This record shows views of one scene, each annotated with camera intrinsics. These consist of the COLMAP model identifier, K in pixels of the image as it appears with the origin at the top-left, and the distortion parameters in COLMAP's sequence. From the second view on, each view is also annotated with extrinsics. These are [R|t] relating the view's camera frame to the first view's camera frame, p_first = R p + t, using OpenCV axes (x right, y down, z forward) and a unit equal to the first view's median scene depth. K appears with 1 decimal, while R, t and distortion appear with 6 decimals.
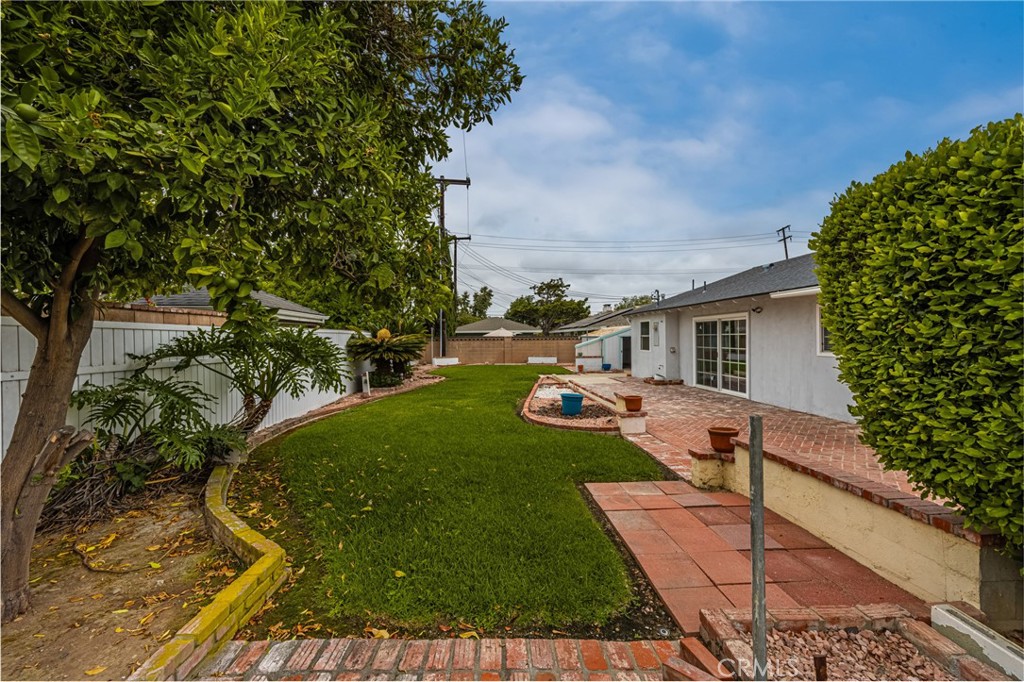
lens RADIAL K [[413.8, 0, 515.3], [0, 413.8, 339.6], [0, 0, 1]] dist [0.013267, -0.000303]
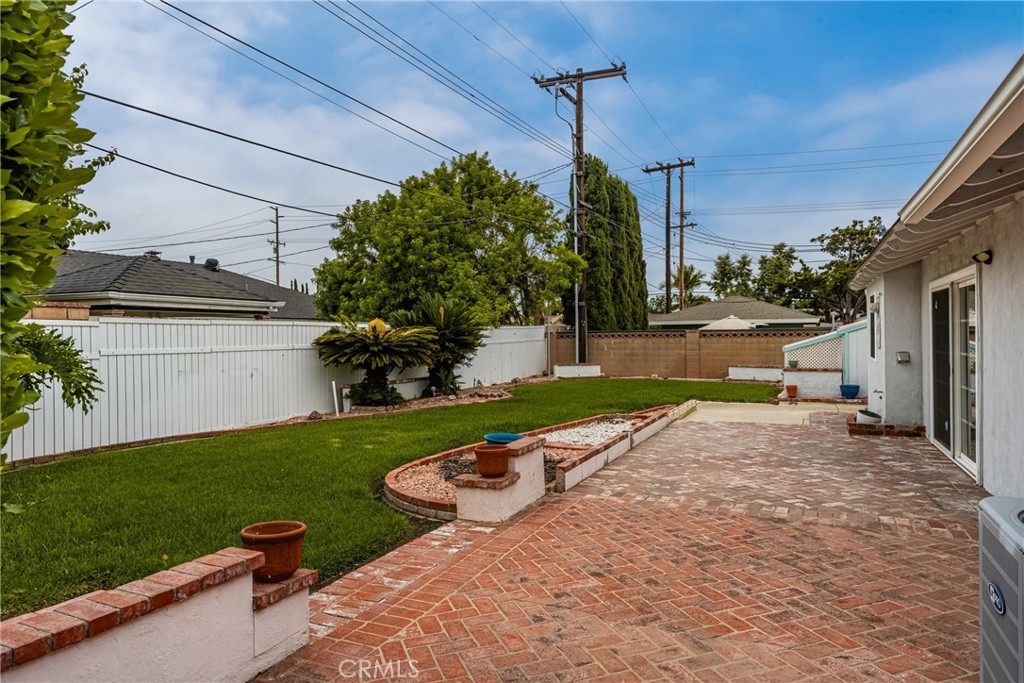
lens RADIAL K [[659.0, 0, 509.3], [0, 659.0, 335.9], [0, 0, 1]] dist [0.008420, 0.000756]
pose [[0.868567, 0.001008, -0.495571, 0.126078], [-0.001494, 0.999999, -0.000584, 0.000899], [0.495569, 0.001247, 0.868567, 0.058970]]
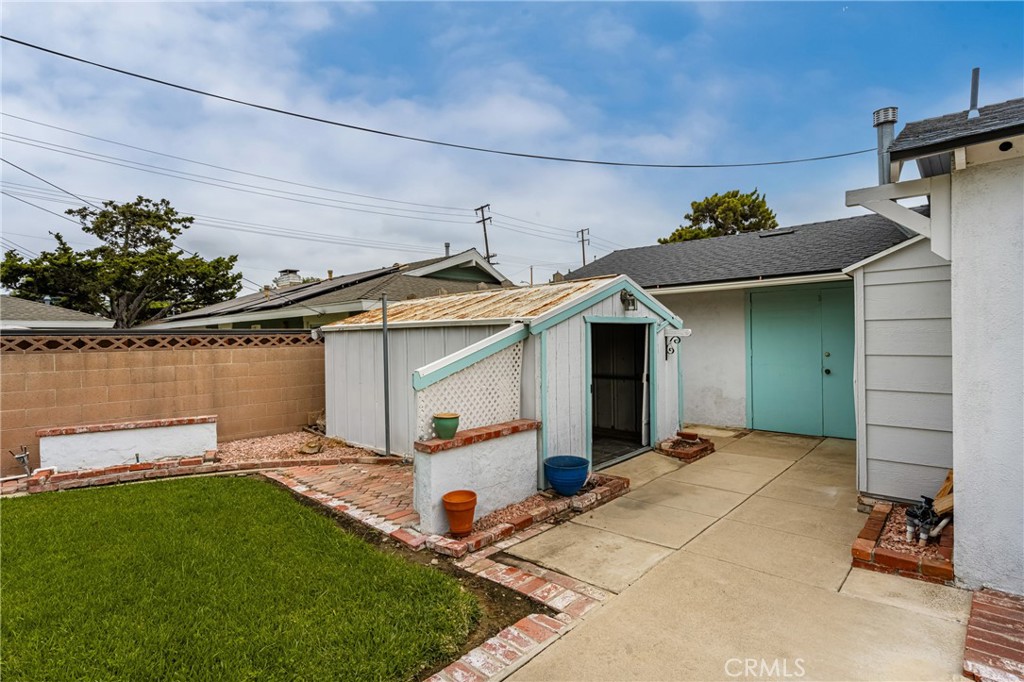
lens RADIAL K [[495.4, 0, 516.9], [0, 495.4, 342.4], [0, 0, 1]] dist [-0.001975, -0.000598]
pose [[0.723535, -0.014545, 0.690135, 0.020082], [0.018410, 0.999829, 0.001770, 0.001123], [-0.690042, 0.011424, 0.723679, 0.410609]]
